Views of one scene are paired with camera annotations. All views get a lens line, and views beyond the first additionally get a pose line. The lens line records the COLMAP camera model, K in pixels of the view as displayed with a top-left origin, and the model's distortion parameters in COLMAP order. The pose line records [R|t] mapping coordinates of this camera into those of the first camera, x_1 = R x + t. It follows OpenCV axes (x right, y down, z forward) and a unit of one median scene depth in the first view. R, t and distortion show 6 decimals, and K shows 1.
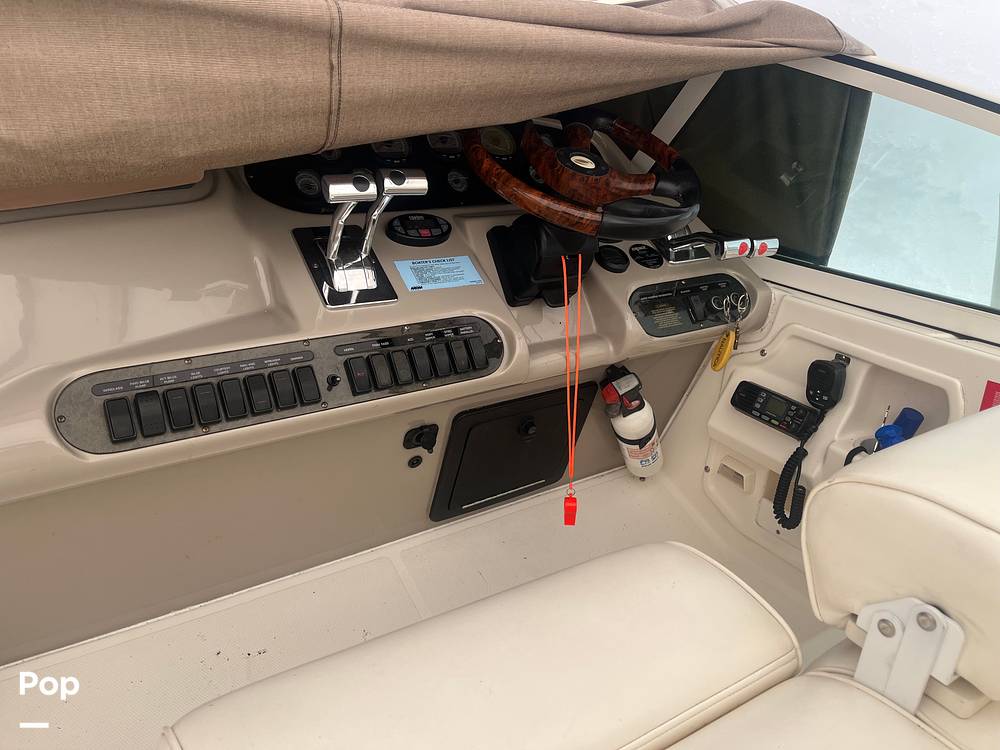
lens RADIAL K [[752.6, 0, 510.1], [0, 752.6, 371.7], [0, 0, 1]] dist [0.061765, -0.089769]
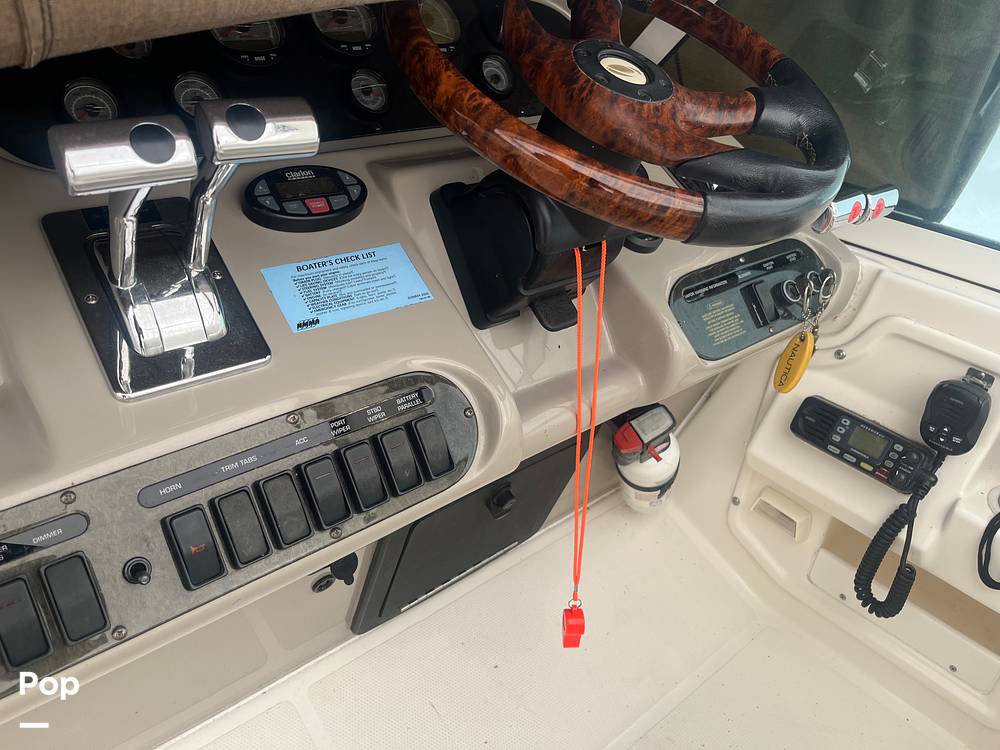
lens RADIAL K [[752.6, 0, 491.8], [0, 752.6, 368.3], [0, 0, 1]] dist [0.061765, -0.089769]
pose [[0.994303, -0.041038, 0.098377, -0.044240], [0.026015, 0.988435, 0.149397, -0.135050], [-0.103370, -0.145987, 0.983871, 0.409427]]
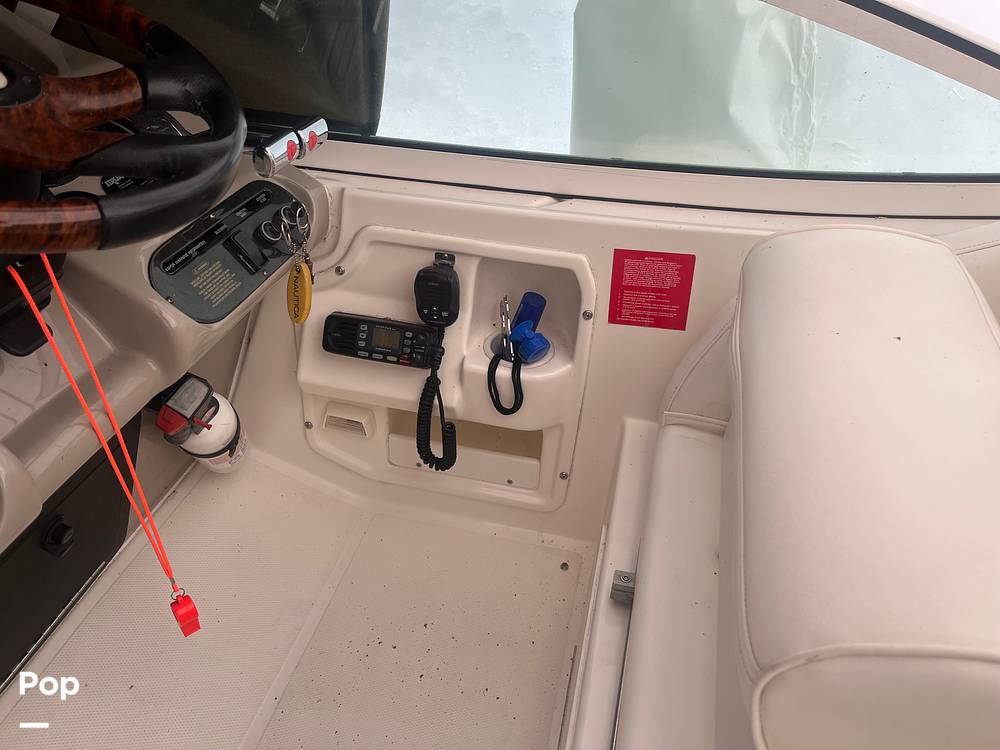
lens RADIAL K [[752.6, 0, 500.0], [0, 752.6, 369.6], [0, 0, 1]] dist [0.061765, -0.089769]
pose [[0.733788, -0.401028, 0.548390, 0.003926], [0.251167, 0.910139, 0.329488, -0.157540], [-0.631245, -0.104036, 0.768574, 0.356397]]
